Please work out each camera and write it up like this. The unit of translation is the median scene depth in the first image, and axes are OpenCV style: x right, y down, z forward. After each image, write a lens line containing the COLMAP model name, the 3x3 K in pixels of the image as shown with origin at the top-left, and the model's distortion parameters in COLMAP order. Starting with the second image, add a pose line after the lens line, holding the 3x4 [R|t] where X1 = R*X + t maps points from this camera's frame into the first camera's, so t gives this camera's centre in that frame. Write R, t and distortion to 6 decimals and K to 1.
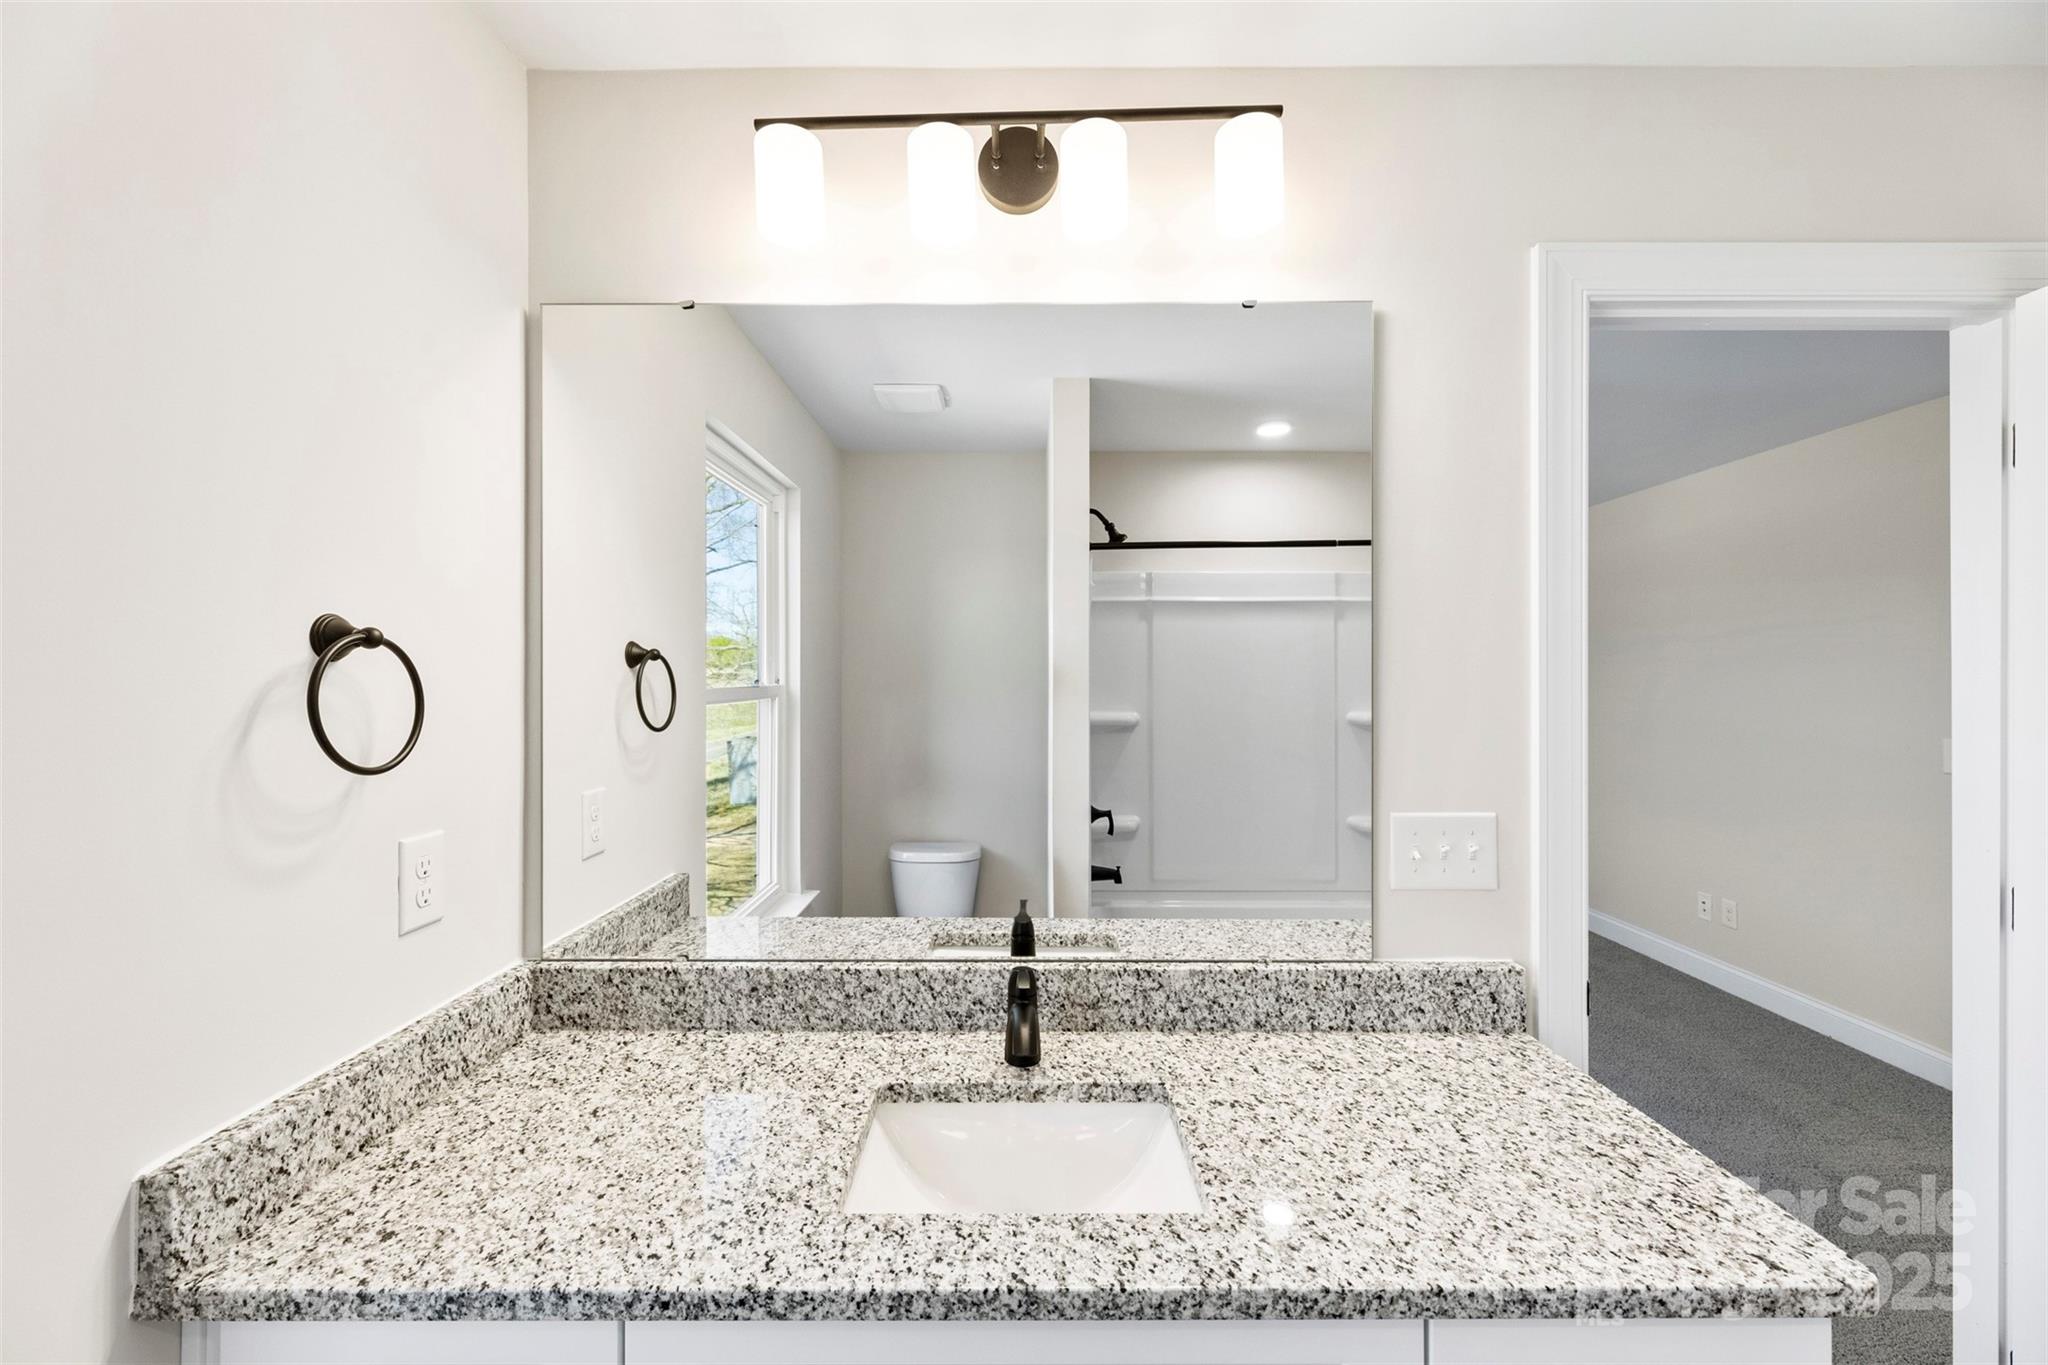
lens RADIAL K [[818.6, 0, 1019.8], [0, 818.6, 680.4], [0, 0, 1]] dist [0.004163, 0.000447]
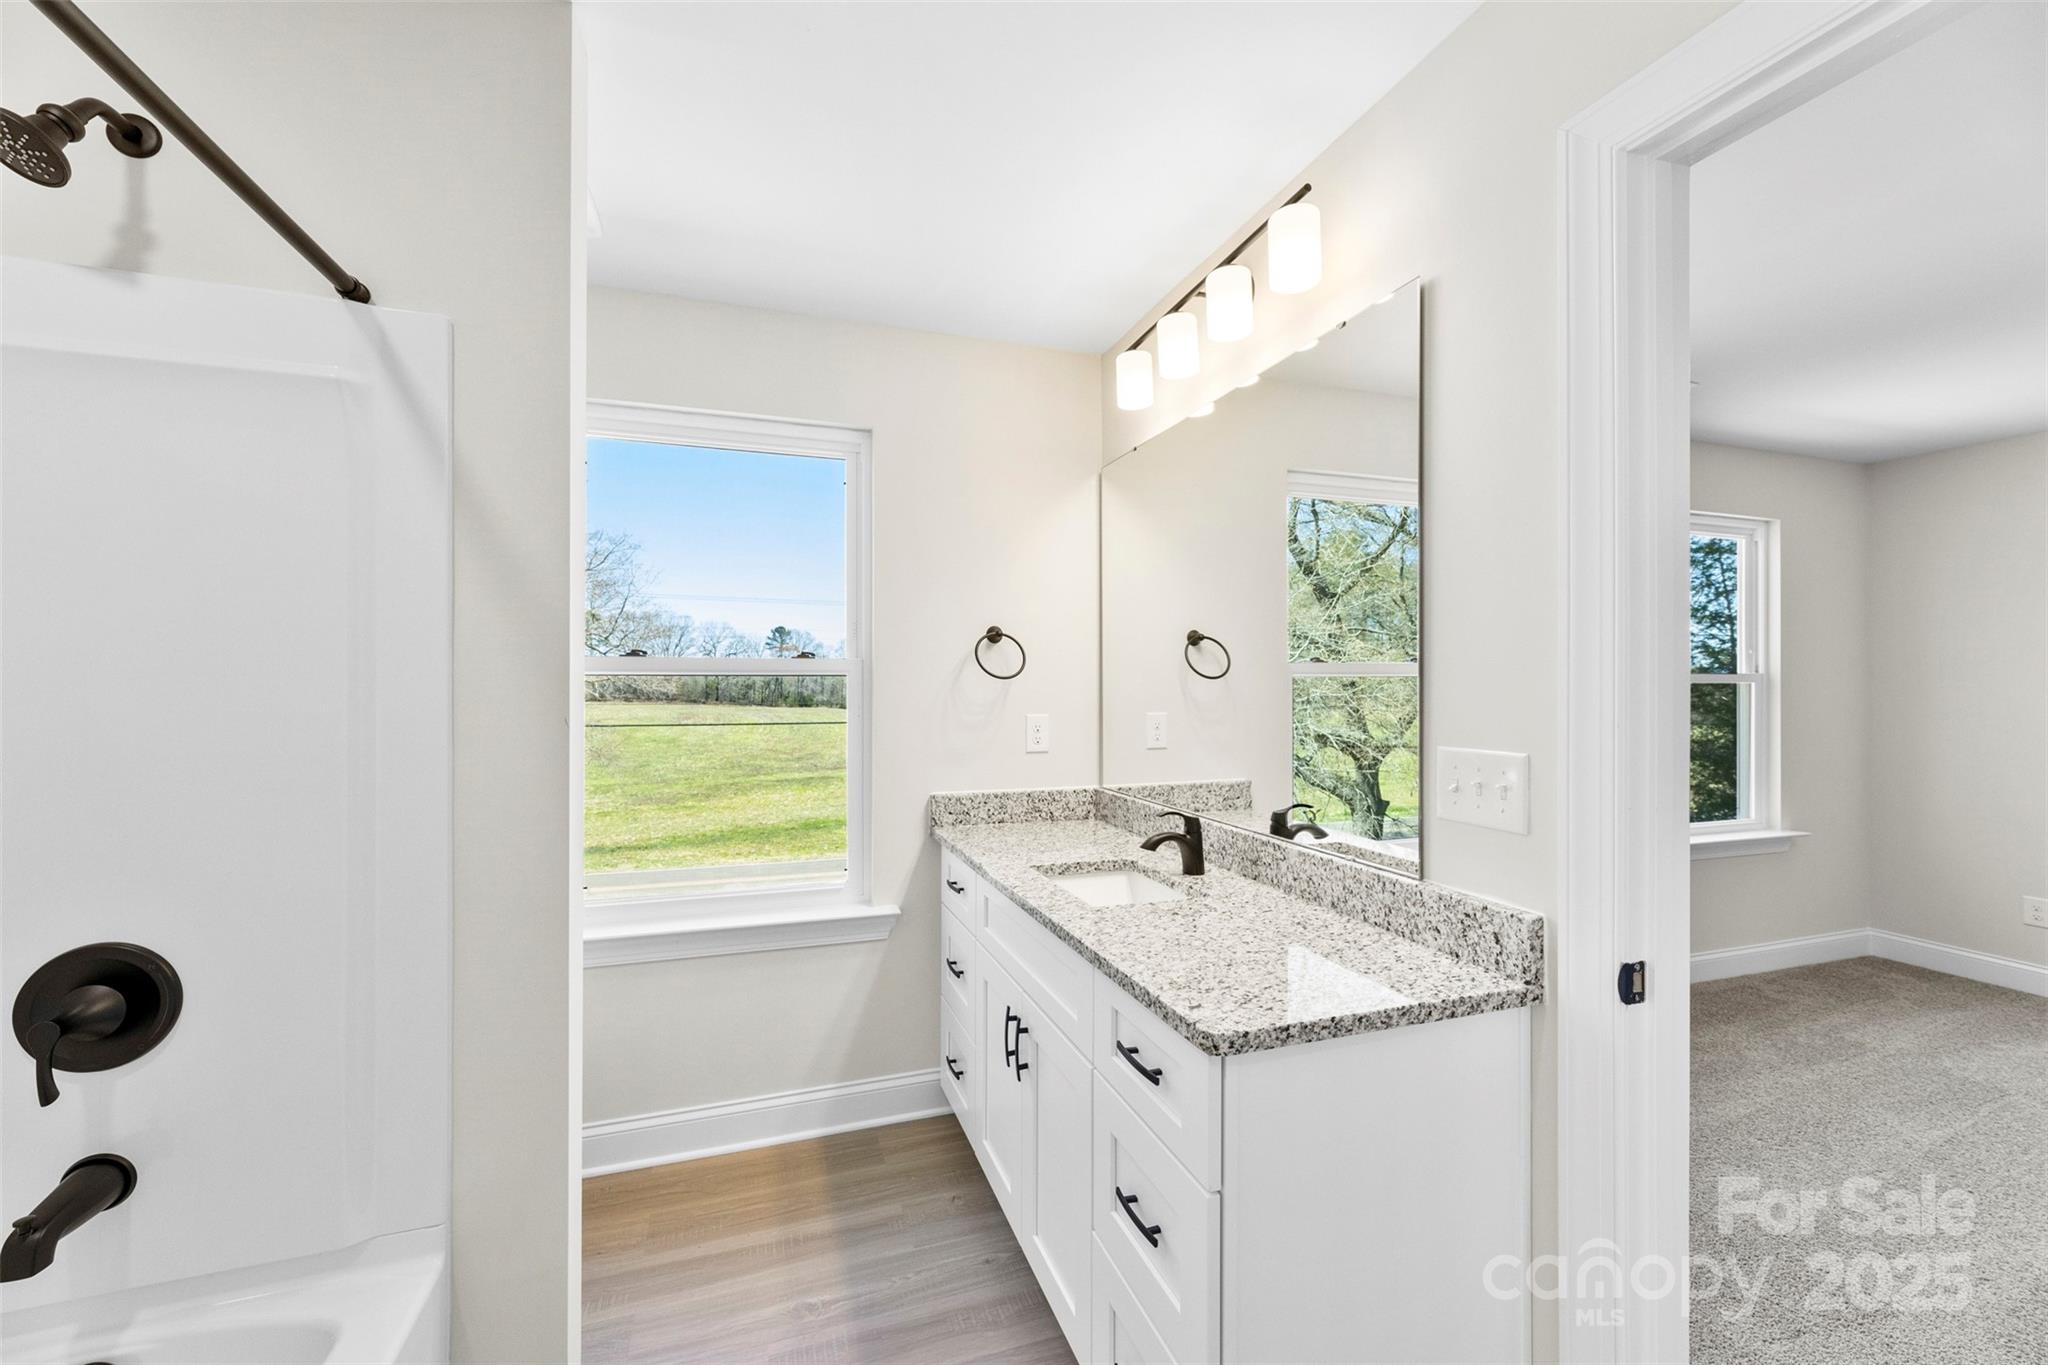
lens RADIAL K [[818.6, 0, 1027.5], [0, 818.6, 684.2], [0, 0, 1]] dist [0.004163, 0.000447]
pose [[0.331089, 0.001387, -0.943598, 1.313985], [-0.000299, 0.999999, 0.001365, 0.082558], [0.943599, -0.000170, 0.331089, 0.148174]]
